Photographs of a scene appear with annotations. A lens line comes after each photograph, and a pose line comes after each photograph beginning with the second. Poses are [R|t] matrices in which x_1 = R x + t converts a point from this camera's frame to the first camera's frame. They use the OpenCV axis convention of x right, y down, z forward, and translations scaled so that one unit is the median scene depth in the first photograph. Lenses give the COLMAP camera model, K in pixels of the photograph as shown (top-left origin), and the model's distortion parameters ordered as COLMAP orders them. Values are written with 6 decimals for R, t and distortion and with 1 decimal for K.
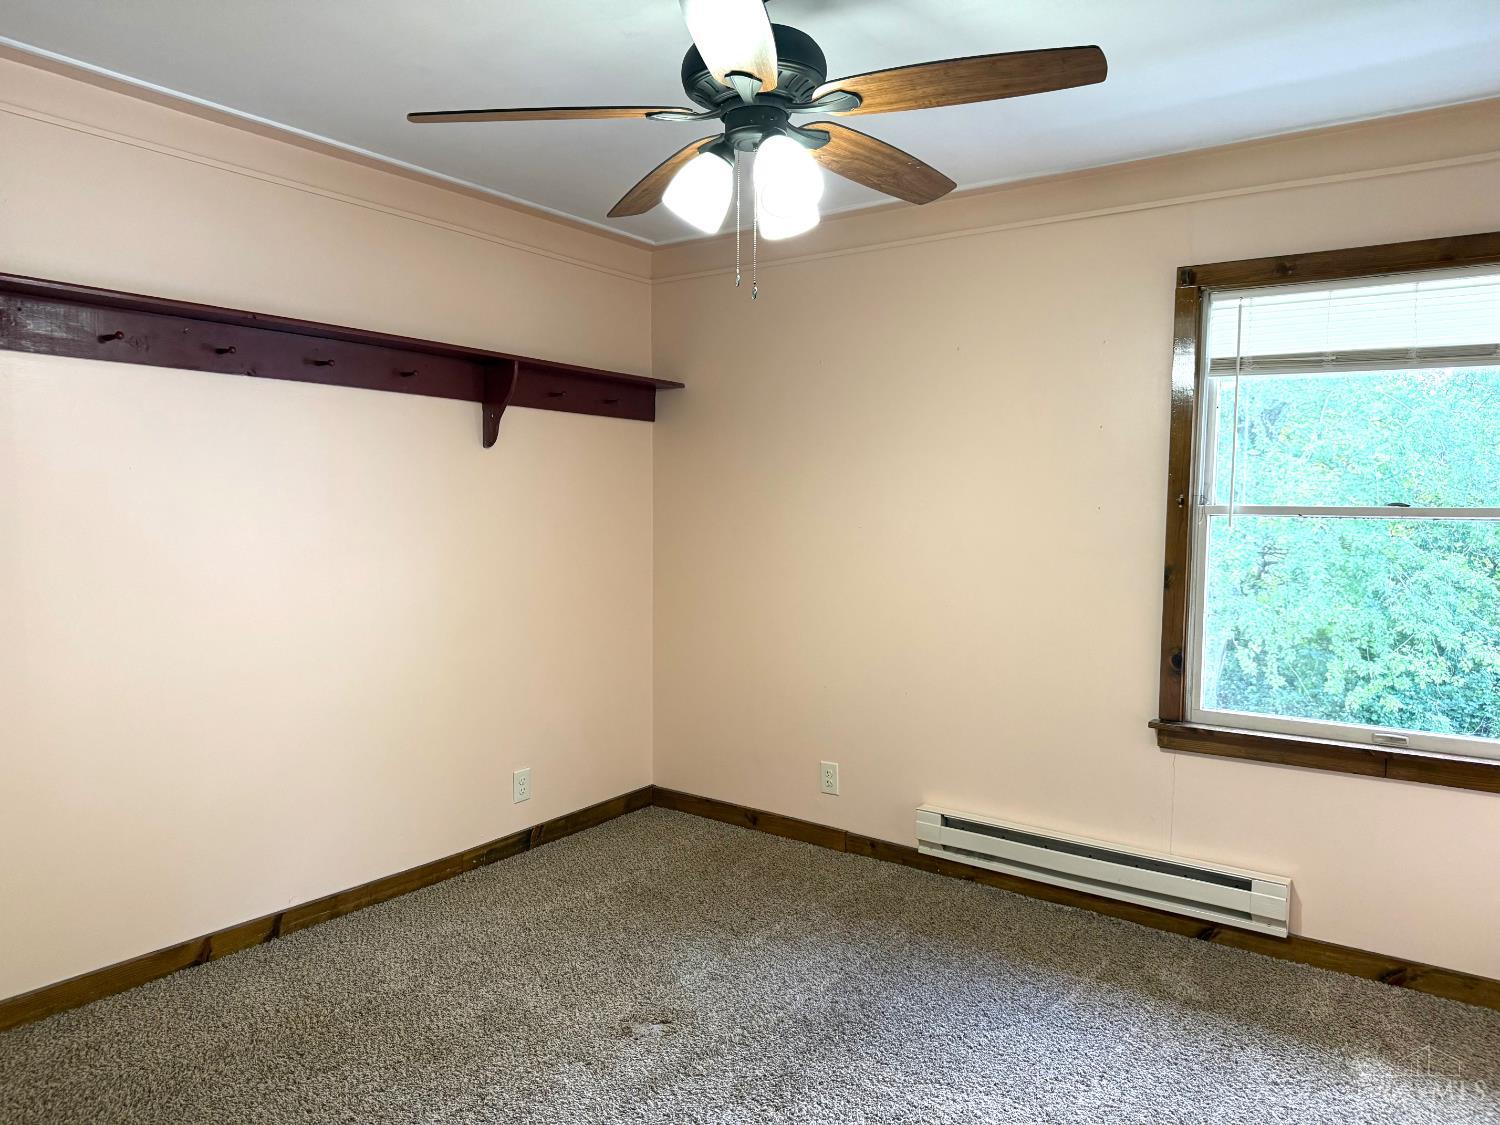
lens RADIAL K [[1066.7, 0, 750.0], [0, 1066.7, 562.5], [0, 0, 1]] dist [0.027816, -0.036798]
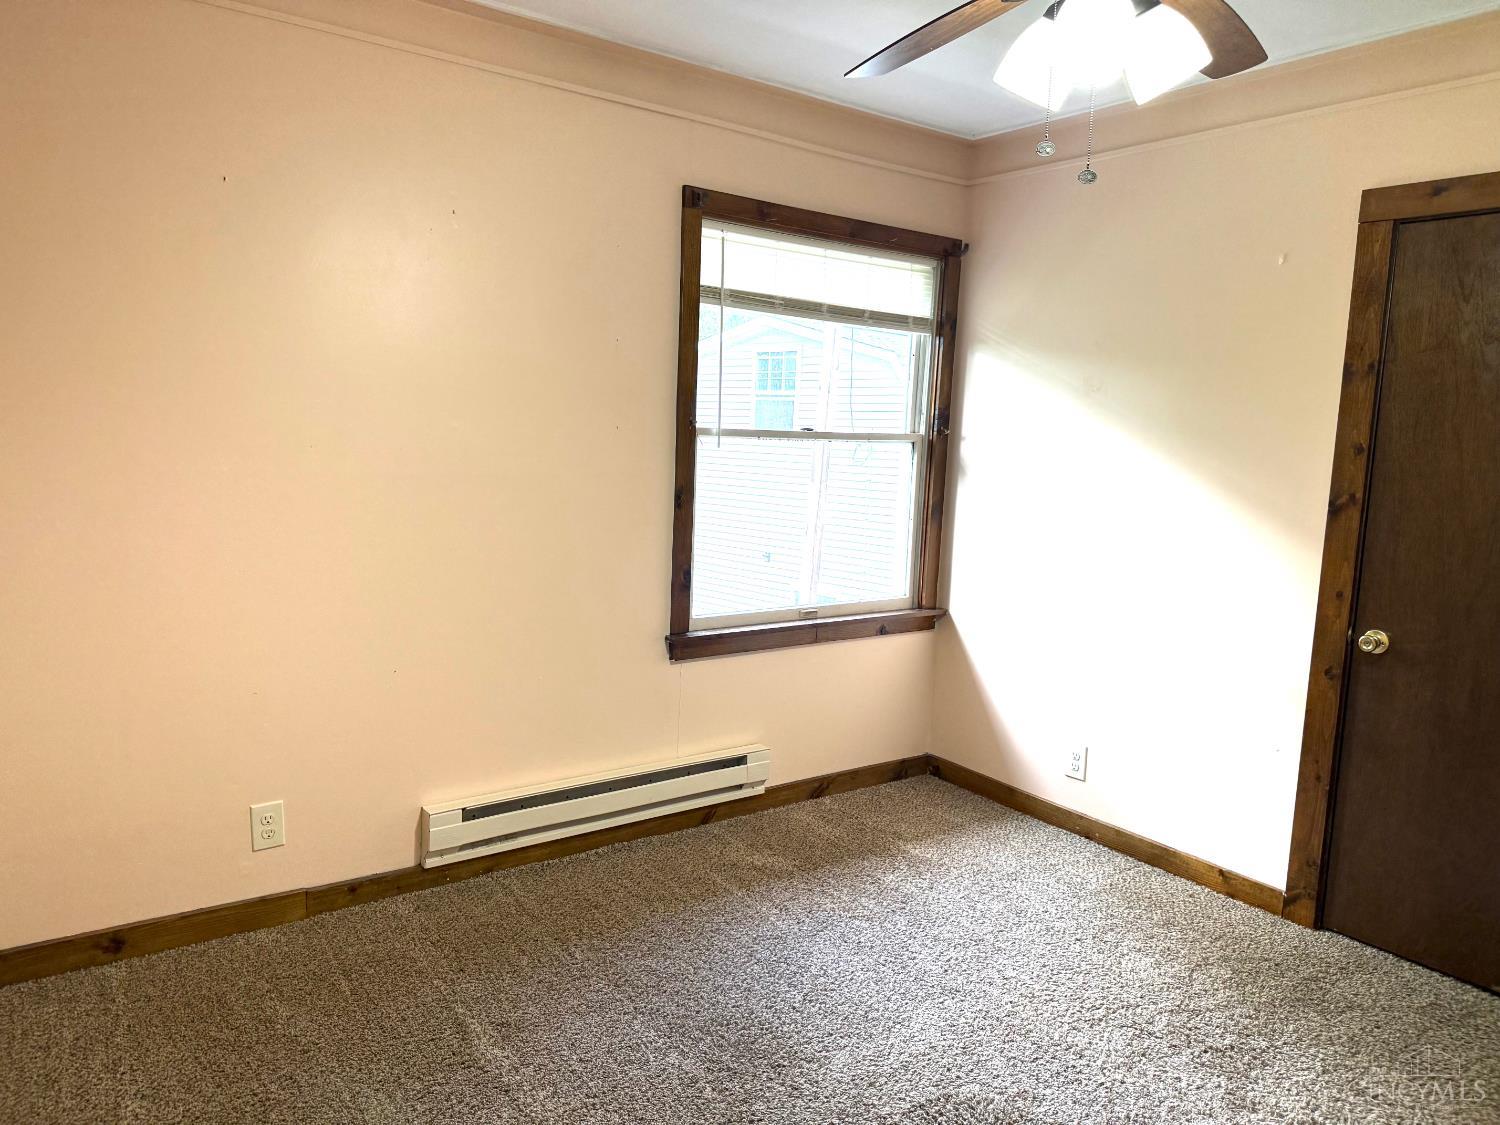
lens RADIAL K [[1099.2, 0, 753.6], [0, 1099.2, 556.5], [0, 0, 1]] dist [0.115235, -0.155443]
pose [[0.271496, -0.123448, 0.954490, -0.620594], [0.011317, 0.992081, 0.125090, -0.062479], [-0.962373, -0.023159, 0.270744, 0.658564]]
